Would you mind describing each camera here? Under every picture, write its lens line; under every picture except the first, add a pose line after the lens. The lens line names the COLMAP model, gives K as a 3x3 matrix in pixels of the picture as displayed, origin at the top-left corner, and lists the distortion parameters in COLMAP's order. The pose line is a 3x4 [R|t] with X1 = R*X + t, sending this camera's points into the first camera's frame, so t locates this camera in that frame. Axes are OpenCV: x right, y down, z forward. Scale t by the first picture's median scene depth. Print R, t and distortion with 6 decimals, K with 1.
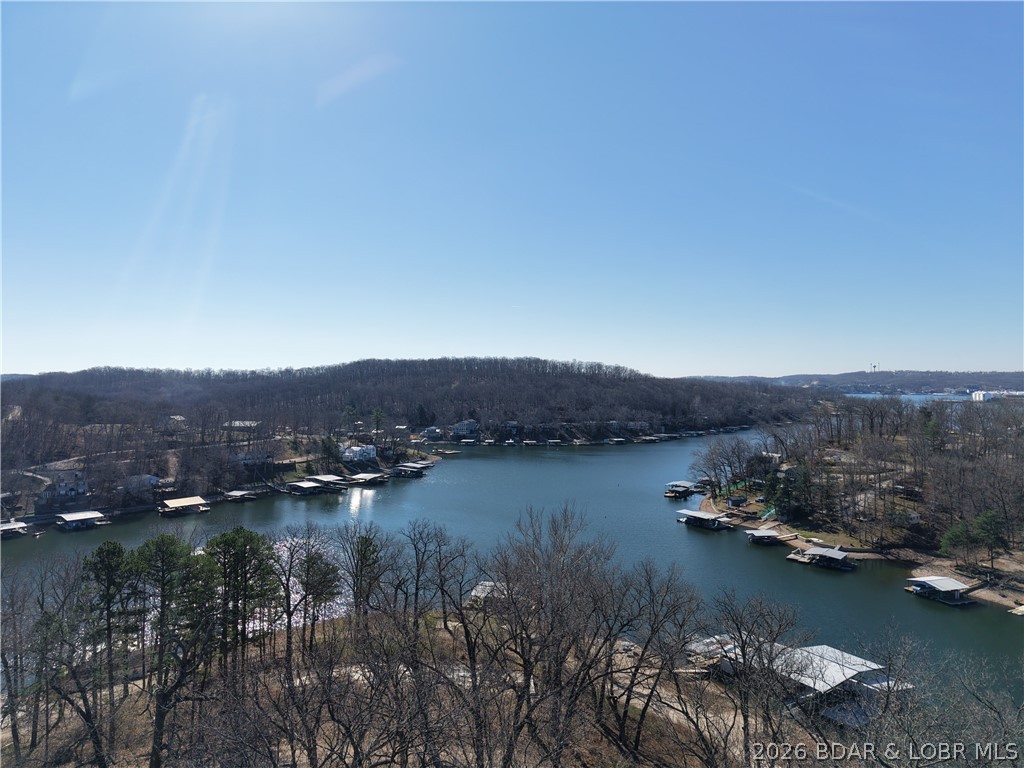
lens RADIAL K [[681.8, 0, 514.8], [0, 681.8, 383.0], [0, 0, 1]] dist [0.039781, -0.050656]
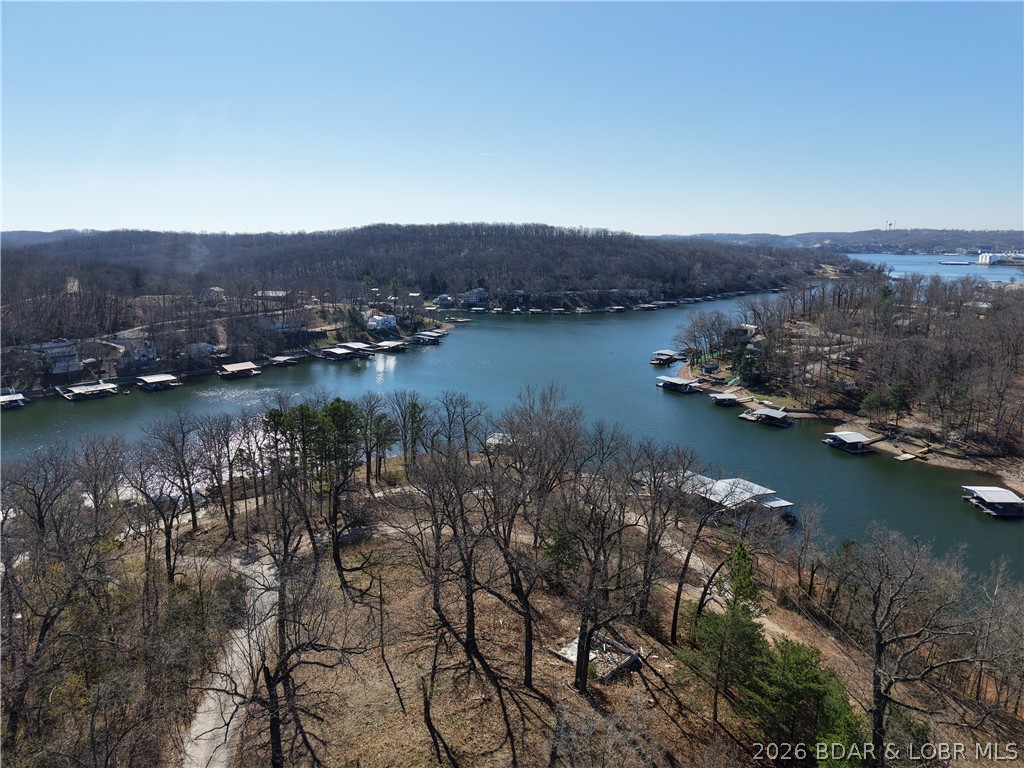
lens RADIAL K [[678.1, 0, 512.0], [0, 678.1, 384.0], [0, 0, 1]] dist [0.041941, -0.055720]
pose [[0.999876, 0.005268, -0.014815, 0.002676], [-0.002084, 0.978288, 0.207239, -0.033235], [0.015585, -0.207182, 0.978178, -0.116399]]
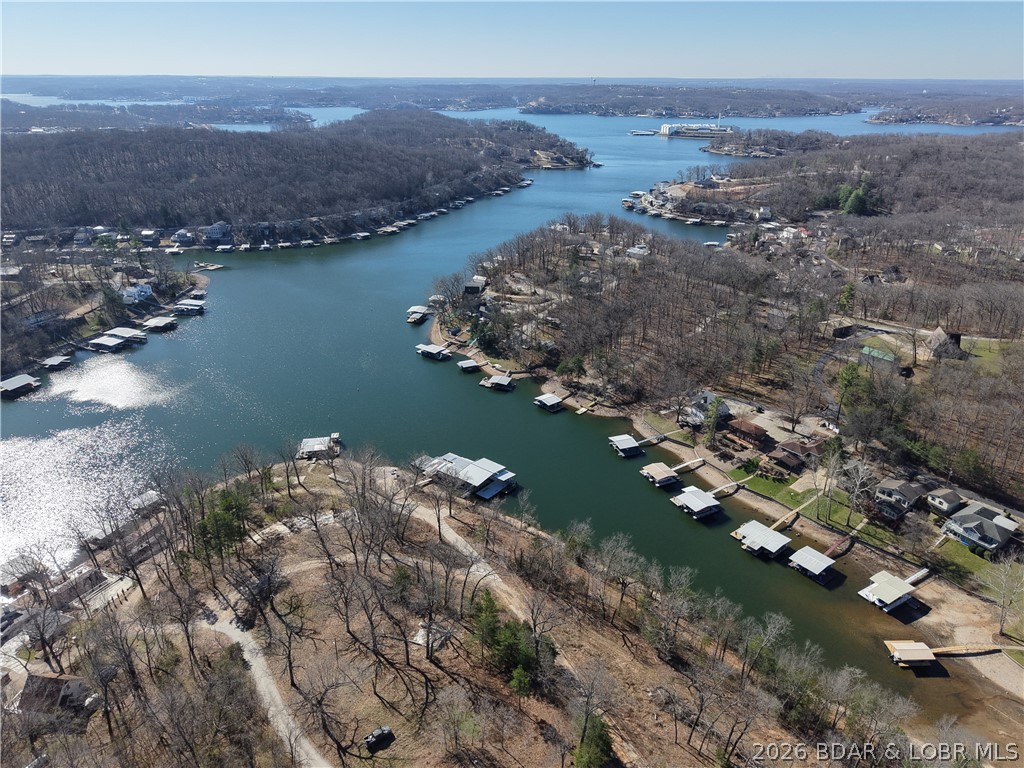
lens RADIAL K [[683.0, 0, 515.1], [0, 683.0, 382.8], [0, 0, 1]] dist [0.016422, -0.014986]
pose [[0.932099, -0.146322, 0.331331, -0.049514], [-0.000395, 0.914357, 0.404908, -0.257860], [-0.362202, -0.377545, 0.852214, -0.285390]]
